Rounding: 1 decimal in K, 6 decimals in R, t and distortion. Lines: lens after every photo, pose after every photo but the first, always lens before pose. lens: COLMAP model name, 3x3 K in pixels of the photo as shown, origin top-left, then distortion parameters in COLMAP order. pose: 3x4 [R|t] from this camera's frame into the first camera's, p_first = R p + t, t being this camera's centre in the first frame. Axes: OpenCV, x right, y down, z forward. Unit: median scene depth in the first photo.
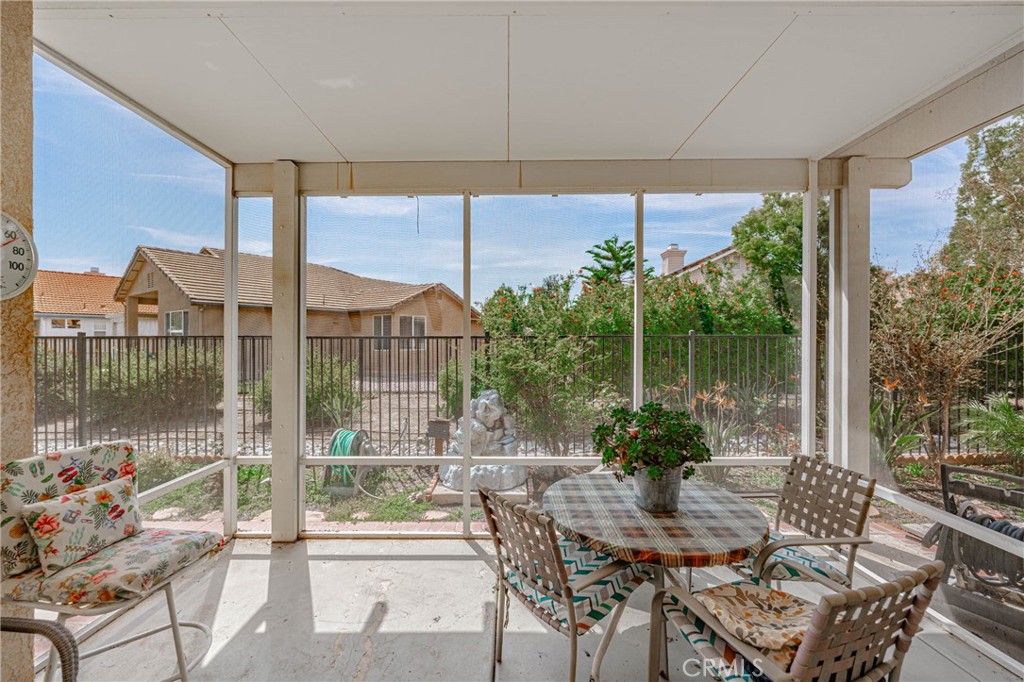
lens RADIAL K [[415.2, 0, 513.6], [0, 415.2, 340.9], [0, 0, 1]] dist [-0.003339, -0.001045]
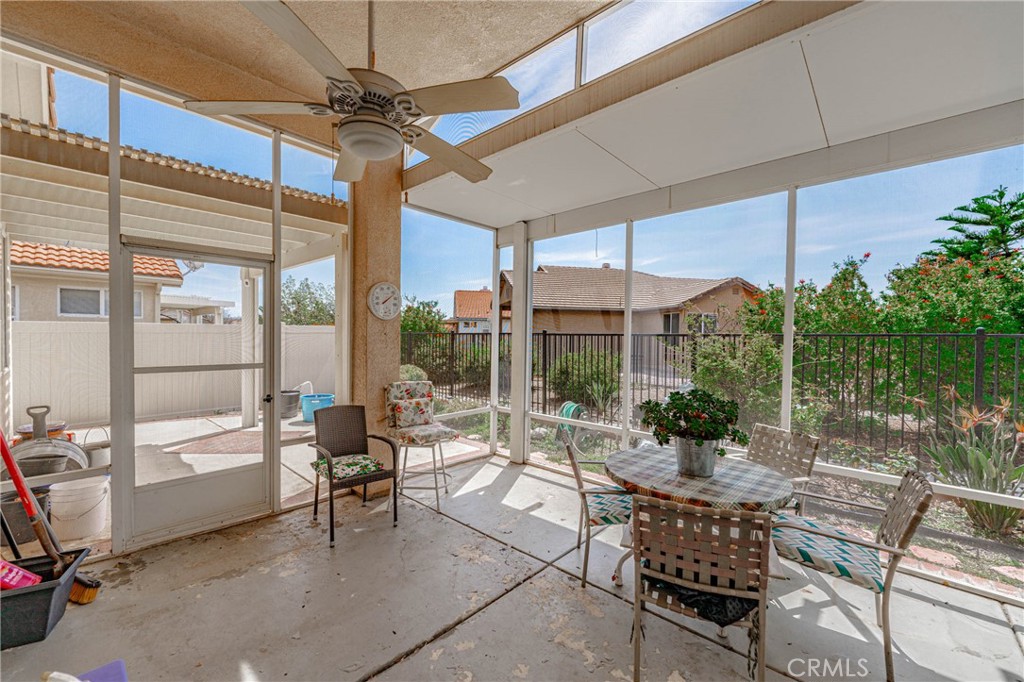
lens RADIAL K [[415.2, 0, 510.6], [0, 415.2, 340.9], [0, 0, 1]] dist [-0.003339, -0.001045]
pose [[0.732351, 0.015703, -0.680746, 0.501983], [-0.011249, 0.999877, 0.010962, -0.000076], [0.680834, -0.000370, 0.732438, -0.177396]]
